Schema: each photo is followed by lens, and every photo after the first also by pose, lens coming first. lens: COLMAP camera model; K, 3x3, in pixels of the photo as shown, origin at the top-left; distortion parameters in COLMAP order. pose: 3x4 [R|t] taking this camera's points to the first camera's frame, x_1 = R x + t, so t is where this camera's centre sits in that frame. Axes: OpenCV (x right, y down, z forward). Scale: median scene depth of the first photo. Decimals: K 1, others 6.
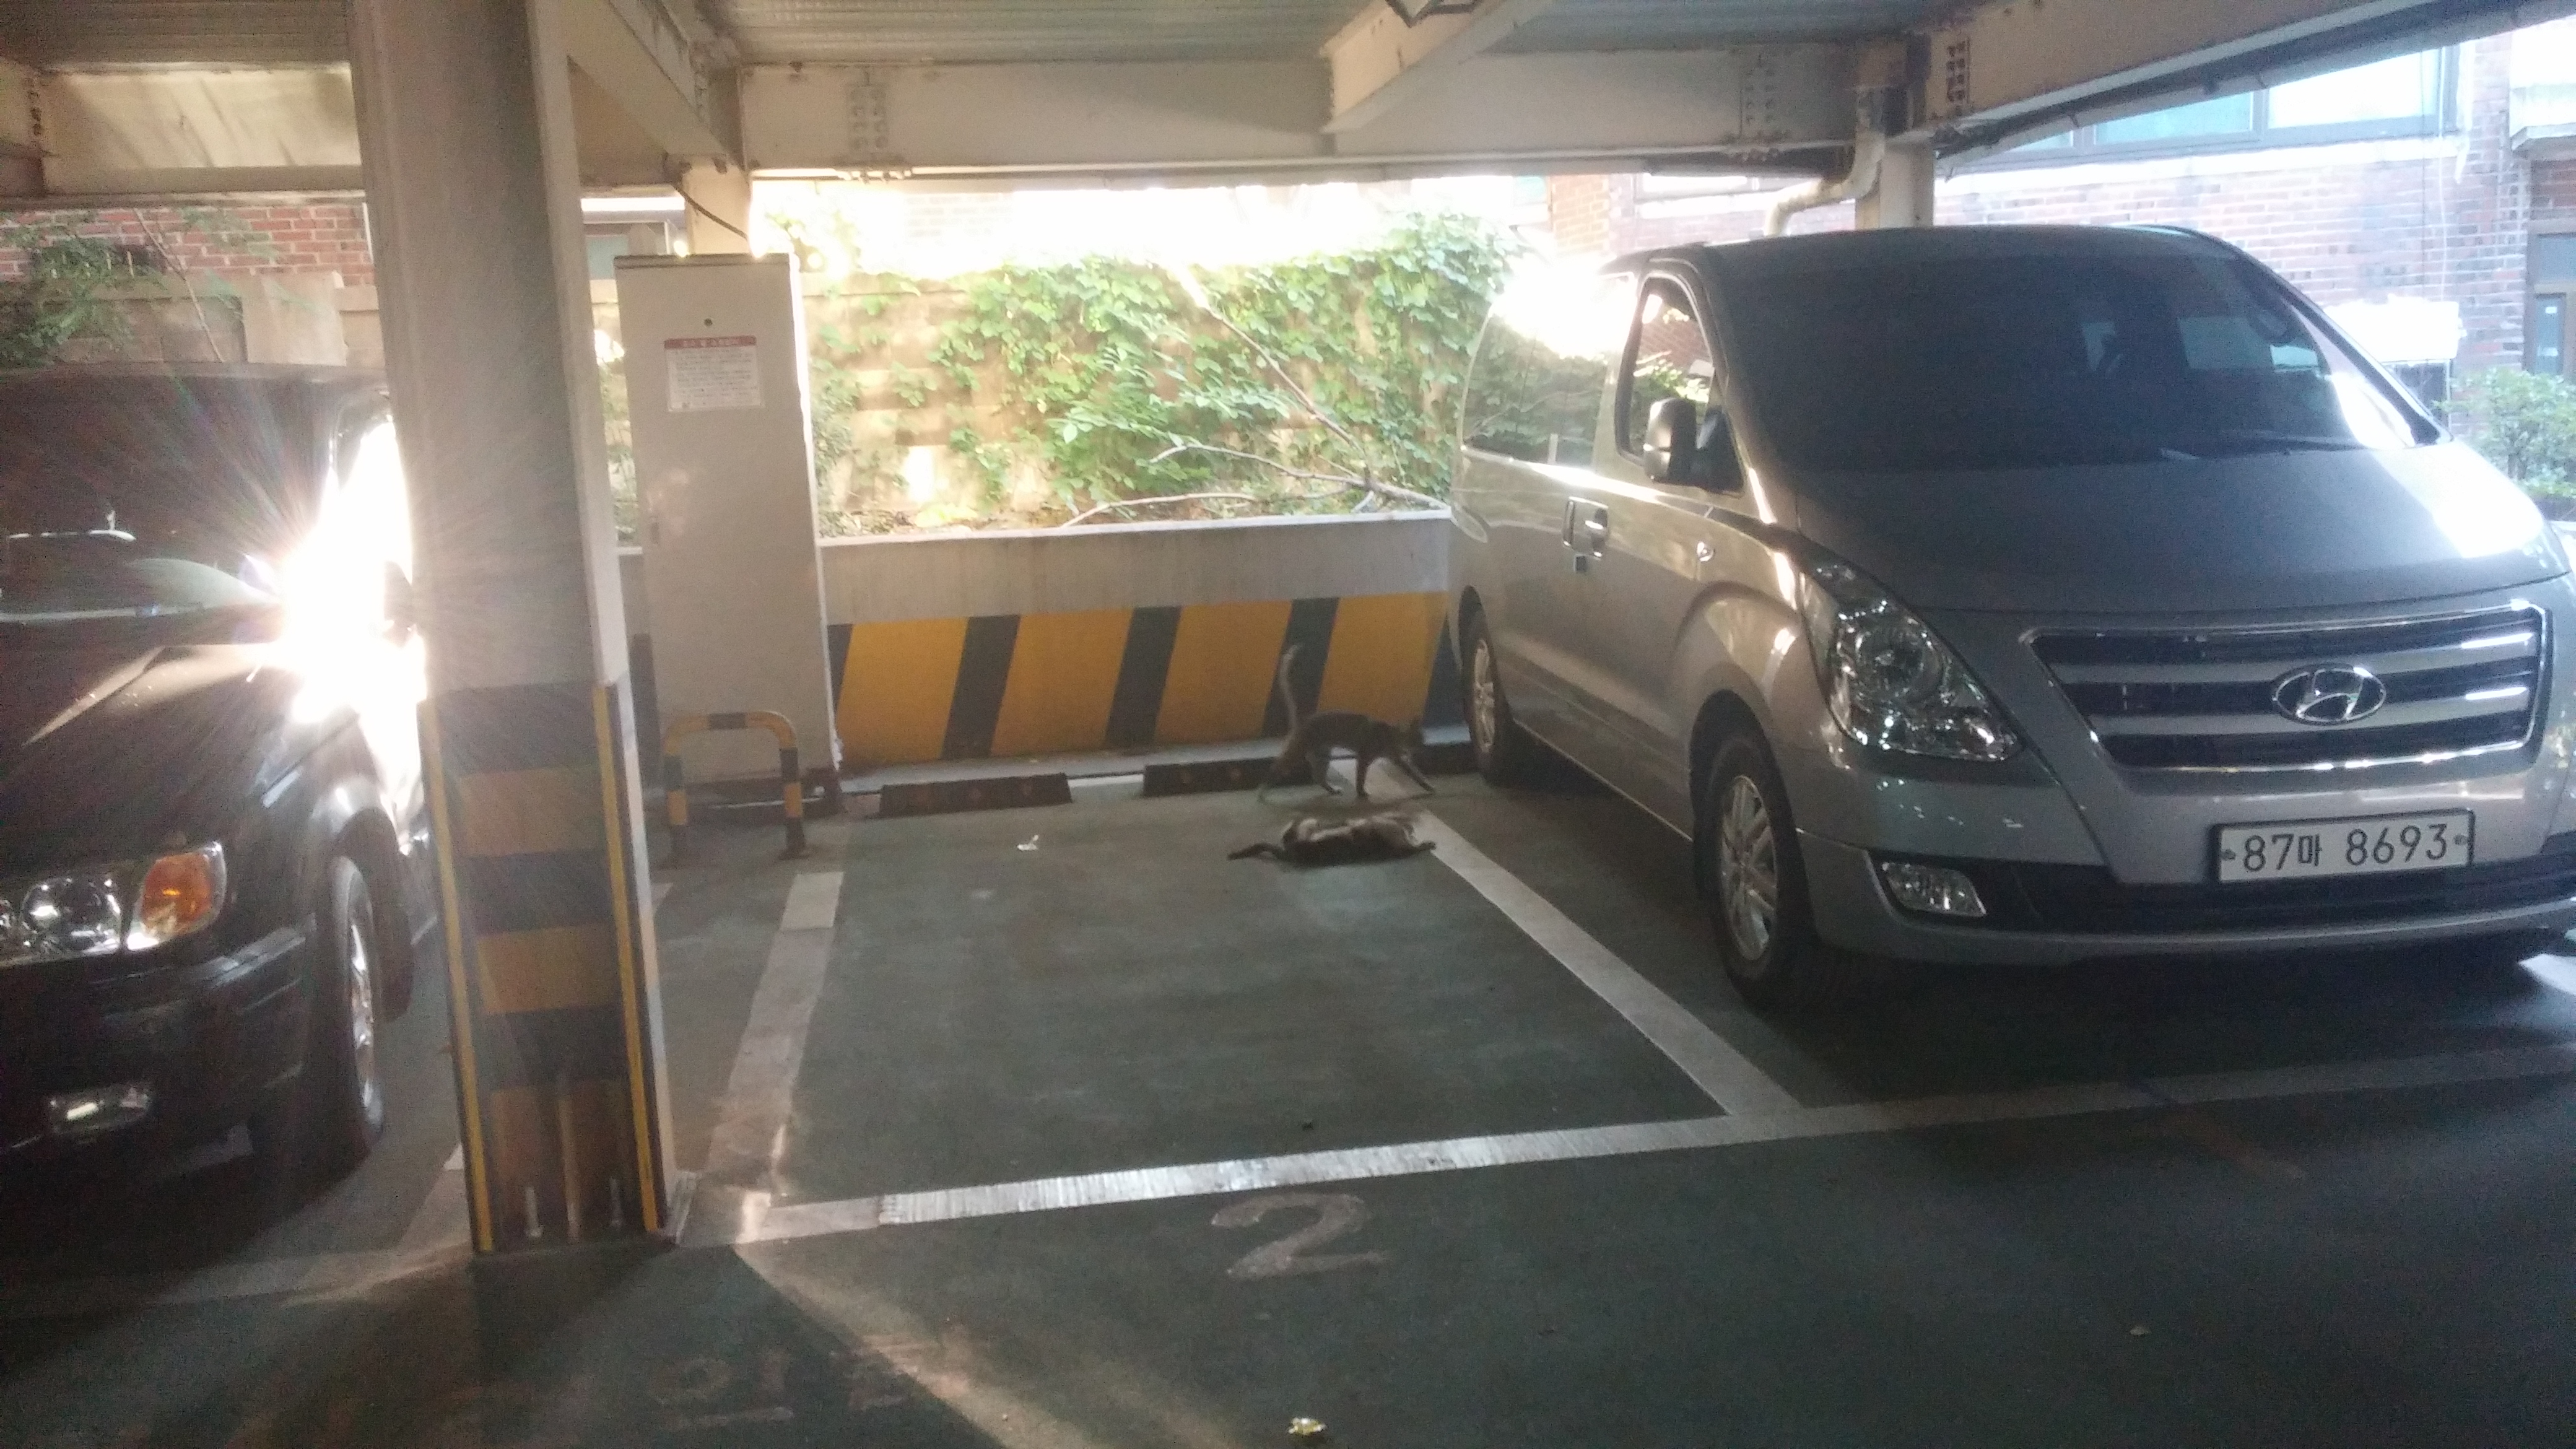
lens RADIAL K [[2220.8, 0, 1258.8], [0, 2220.8, 742.6], [0, 0, 1]] dist [0.081601, -0.102069]
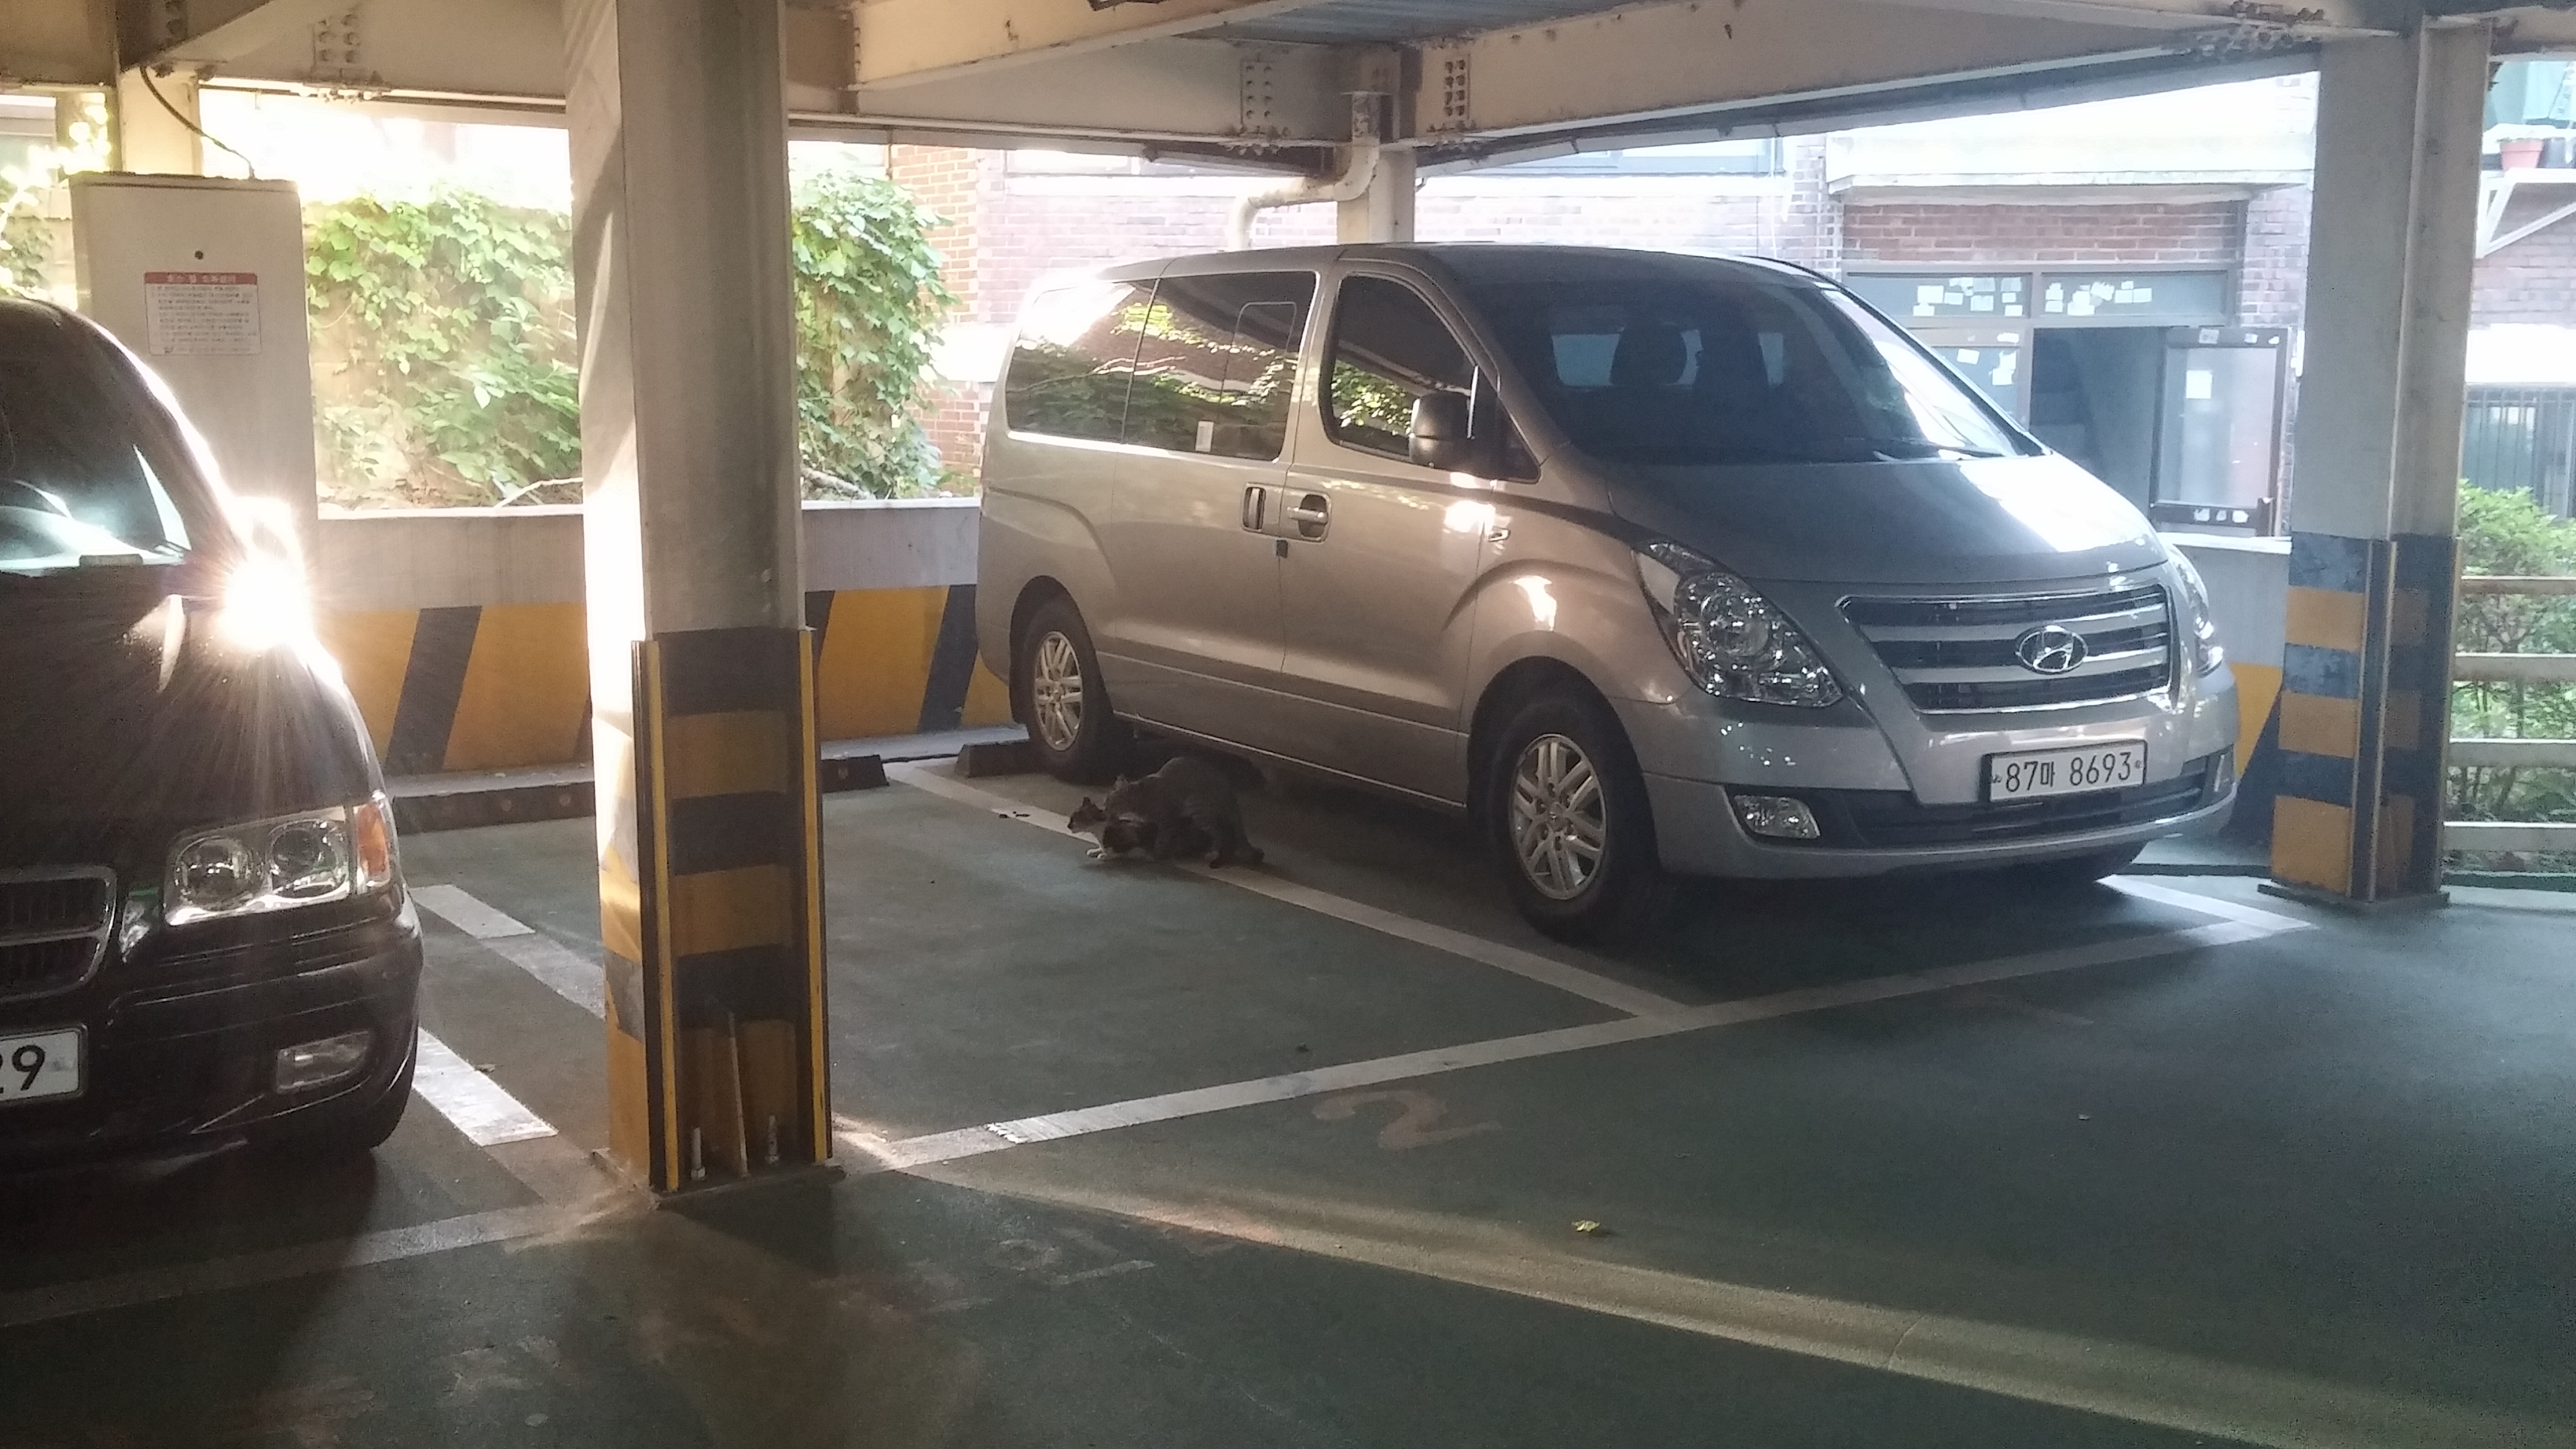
lens RADIAL K [[2736.9, 0, 1288.3], [0, 2736.9, 711.2], [0, 0, 1]] dist [0.091680, 0.000000]
pose [[0.913075, -0.009200, 0.407689, -0.437341], [0.023914, 0.999233, -0.031010, 0.040752], [-0.407091, 0.038064, 0.912594, -0.182617]]
